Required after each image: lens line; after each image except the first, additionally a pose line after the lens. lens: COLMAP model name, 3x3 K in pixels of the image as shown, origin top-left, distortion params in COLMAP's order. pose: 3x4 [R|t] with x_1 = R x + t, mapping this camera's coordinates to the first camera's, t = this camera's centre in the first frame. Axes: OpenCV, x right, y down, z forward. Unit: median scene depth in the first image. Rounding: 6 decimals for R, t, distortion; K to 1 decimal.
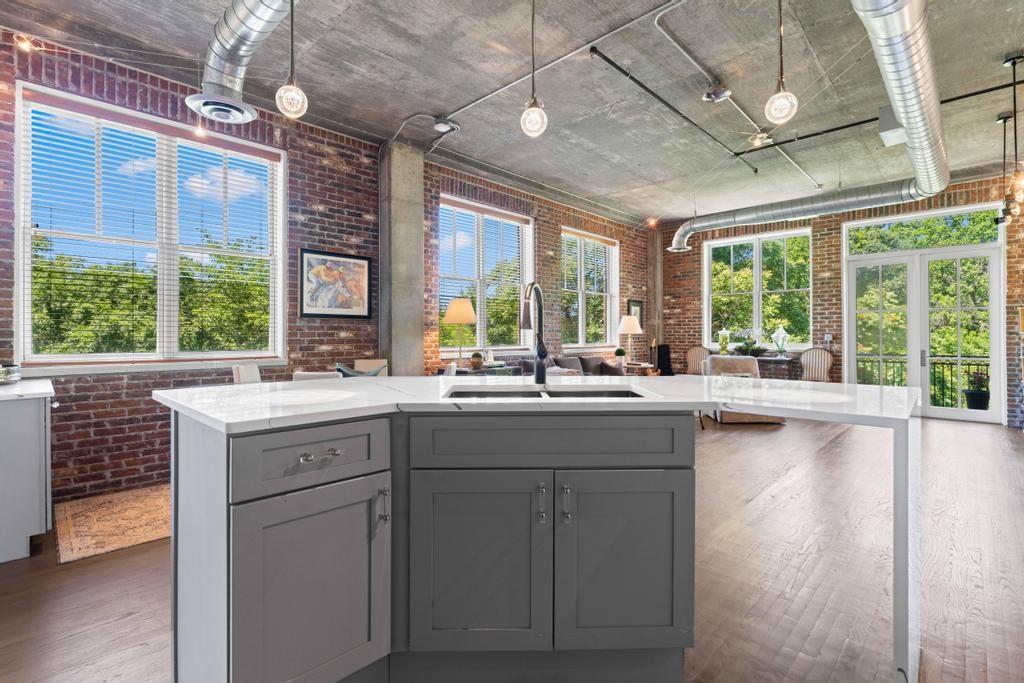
lens RADIAL K [[467.8, 0, 513.5], [0, 467.8, 333.3], [0, 0, 1]] dist [-0.012023, 0.002521]
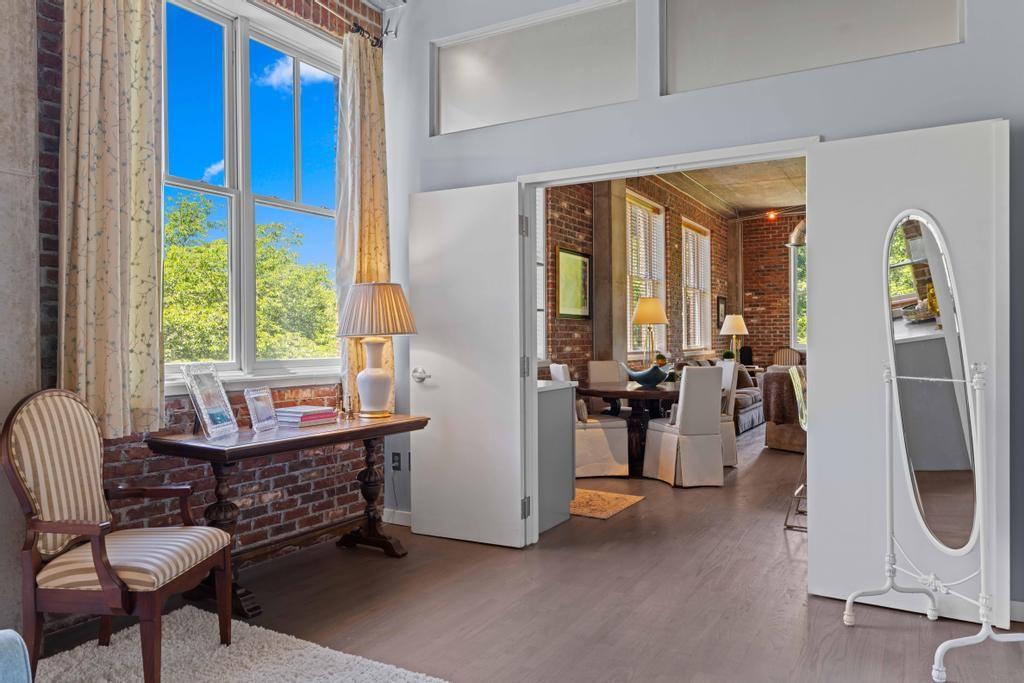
lens RADIAL K [[702.6, 0, 513.4], [0, 702.6, 338.1], [0, 0, 1]] dist [-0.002775, -0.000803]
pose [[0.970227, -0.006182, 0.242117, -0.593588], [0.005929, 0.999981, 0.001776, 0.003640], [-0.242123, -0.000287, 0.970245, -0.265203]]
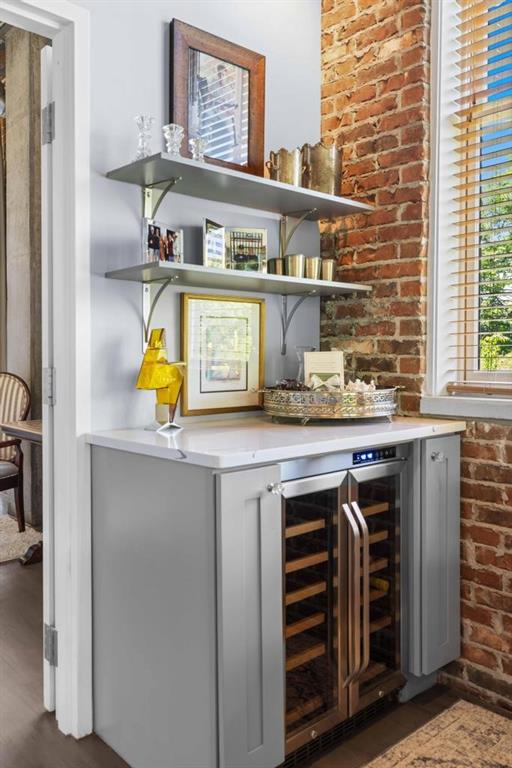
lens RADIAL K [[633.6, 0, 253.5], [0, 633.6, 371.1], [0, 0, 1]] dist [-0.001567, -0.003878]
pose [[-0.055433, 0.019819, -0.998266, -0.173478], [-0.001330, 0.999801, 0.019923, 0.016694], [0.998461, 0.002432, -0.055396, 0.392838]]
